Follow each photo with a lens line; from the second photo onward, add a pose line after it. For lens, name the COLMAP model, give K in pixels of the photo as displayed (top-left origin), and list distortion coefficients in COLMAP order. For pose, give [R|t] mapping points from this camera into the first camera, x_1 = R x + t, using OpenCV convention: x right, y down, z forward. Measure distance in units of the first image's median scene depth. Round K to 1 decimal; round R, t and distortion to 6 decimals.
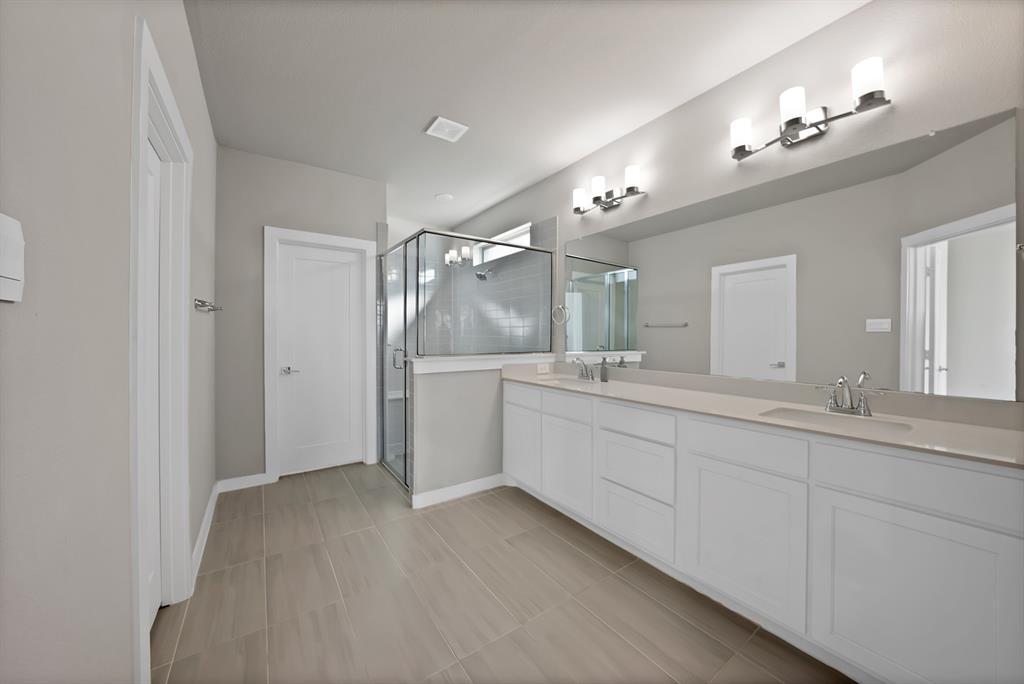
lens RADIAL K [[359.6, 0, 505.1], [0, 359.6, 338.4], [0, 0, 1]] dist [-0.021132, 0.002978]
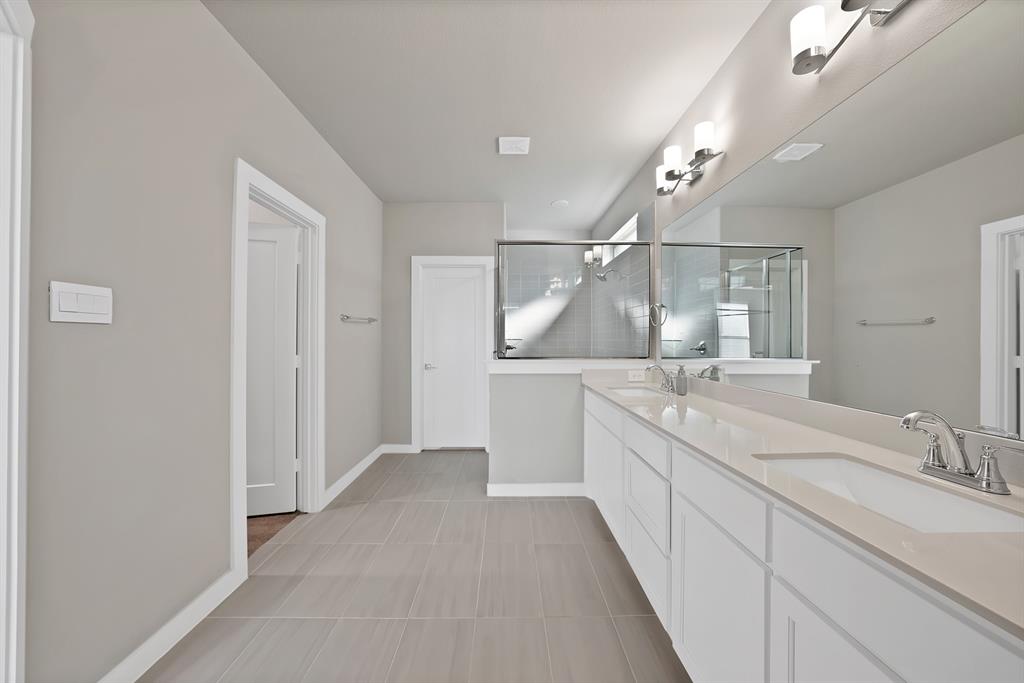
lens RADIAL K [[359.6, 0, 510.9], [0, 359.6, 339.7], [0, 0, 1]] dist [-0.021132, 0.002978]
pose [[0.837180, -0.002647, -0.546921, 0.354866], [-0.000581, 0.999983, -0.005730, -0.000386], [0.546927, 0.005114, 0.837165, 0.093047]]
